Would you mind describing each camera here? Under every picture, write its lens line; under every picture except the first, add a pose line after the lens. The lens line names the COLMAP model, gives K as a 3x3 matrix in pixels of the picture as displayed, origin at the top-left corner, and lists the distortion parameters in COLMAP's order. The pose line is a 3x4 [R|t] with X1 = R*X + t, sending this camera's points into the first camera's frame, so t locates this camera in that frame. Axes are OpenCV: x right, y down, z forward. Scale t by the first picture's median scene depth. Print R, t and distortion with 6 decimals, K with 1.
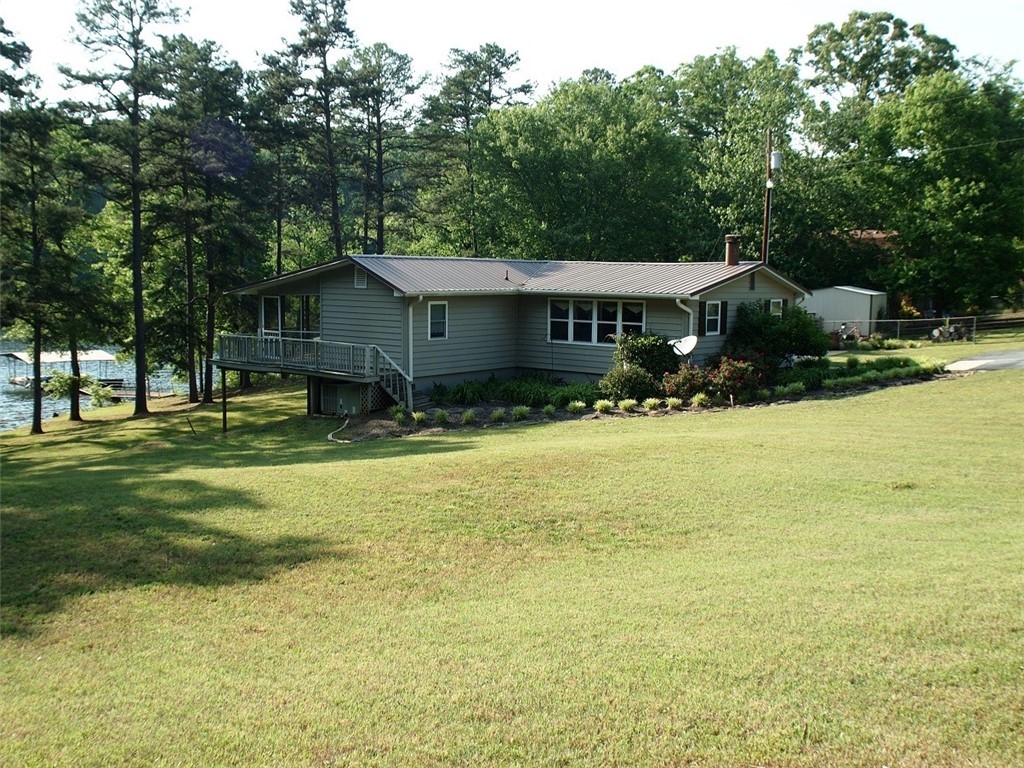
lens RADIAL K [[1056.0, 0, 512.0], [0, 1056.0, 384.0], [0, 0, 1]] dist [-0.045080, -0.016052]
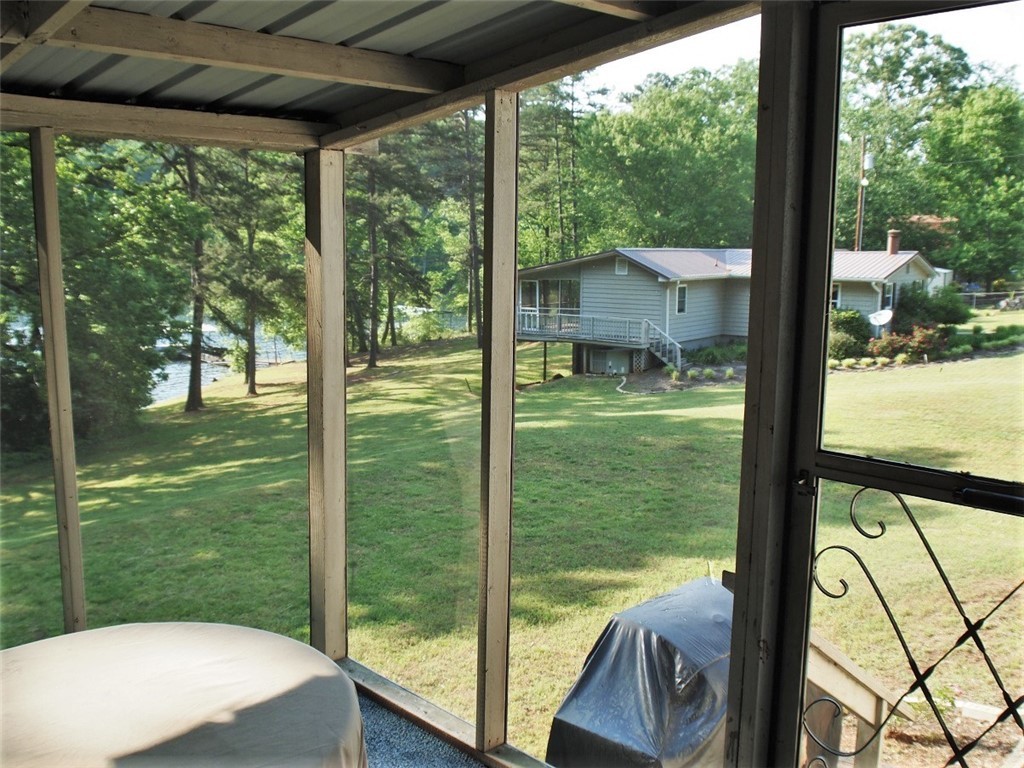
lens RADIAL K [[984.0, 0, 512.0], [0, 984.0, 384.0], [0, 0, 1]] dist [-0.056470, 0.014586]
pose [[0.999412, -0.012360, 0.031996, -0.212607], [0.011218, 0.999303, 0.035617, -0.001541], [-0.032414, -0.035238, 0.998853, -0.126650]]
